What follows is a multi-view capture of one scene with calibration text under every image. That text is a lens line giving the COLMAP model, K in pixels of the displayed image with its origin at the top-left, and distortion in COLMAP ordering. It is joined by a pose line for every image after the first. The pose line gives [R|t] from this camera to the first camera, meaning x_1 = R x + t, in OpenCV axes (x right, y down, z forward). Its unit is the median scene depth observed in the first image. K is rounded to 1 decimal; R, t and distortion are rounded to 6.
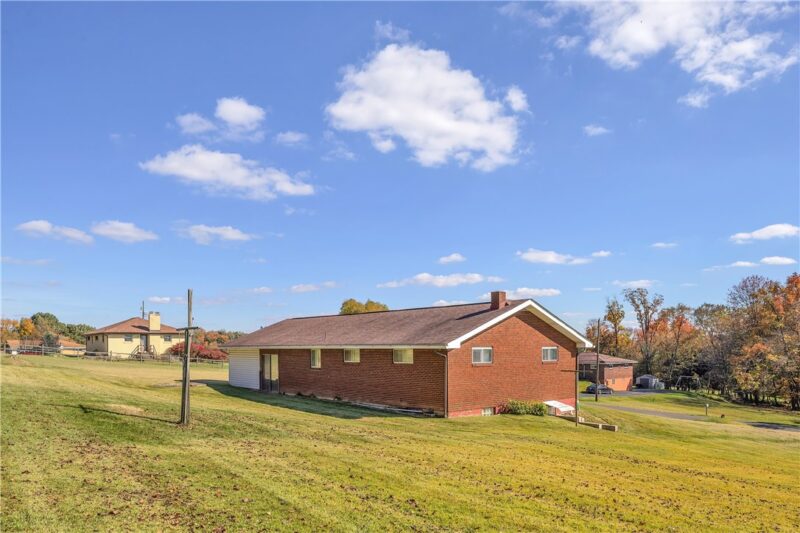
lens RADIAL K [[556.1, 0, 400.0], [0, 556.1, 266.5], [0, 0, 1]] dist [-0.038573, -0.002310]
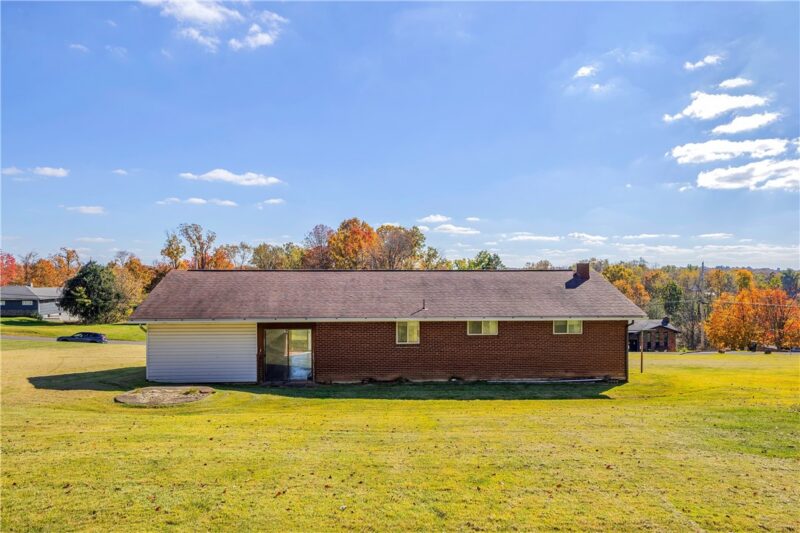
lens RADIAL K [[556.1, 0, 400.0], [0, 556.1, 266.5], [0, 0, 1]] dist [-0.038573, -0.002310]
pose [[0.595975, 0.075004, 0.799492, -0.823253], [-0.111231, 0.993741, -0.010311, 0.080395], [-0.795262, -0.082783, 0.600588, 0.541805]]
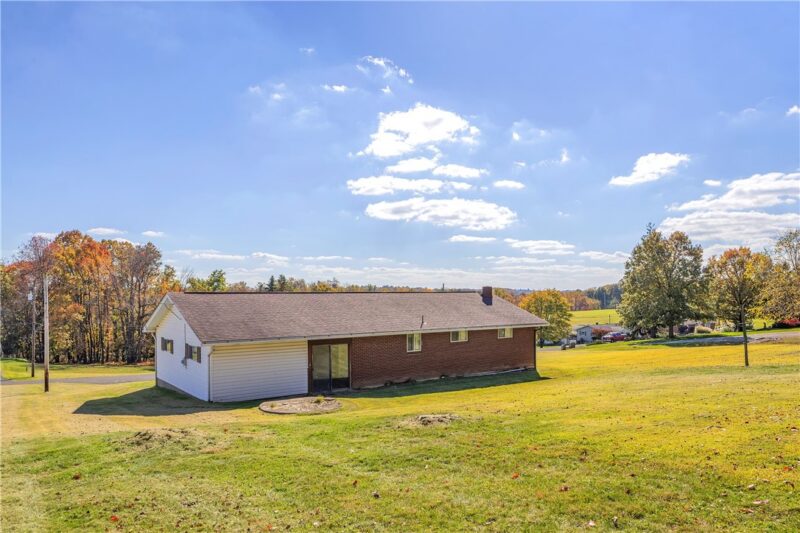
lens RADIAL K [[556.1, 0, 400.0], [0, 556.1, 266.5], [0, 0, 1]] dist [-0.038573, -0.002310]
pose [[0.075260, 0.110665, 0.991004, -1.191583], [-0.093357, 0.990240, -0.103489, 0.136858], [-0.992784, -0.084729, 0.084857, 0.966042]]
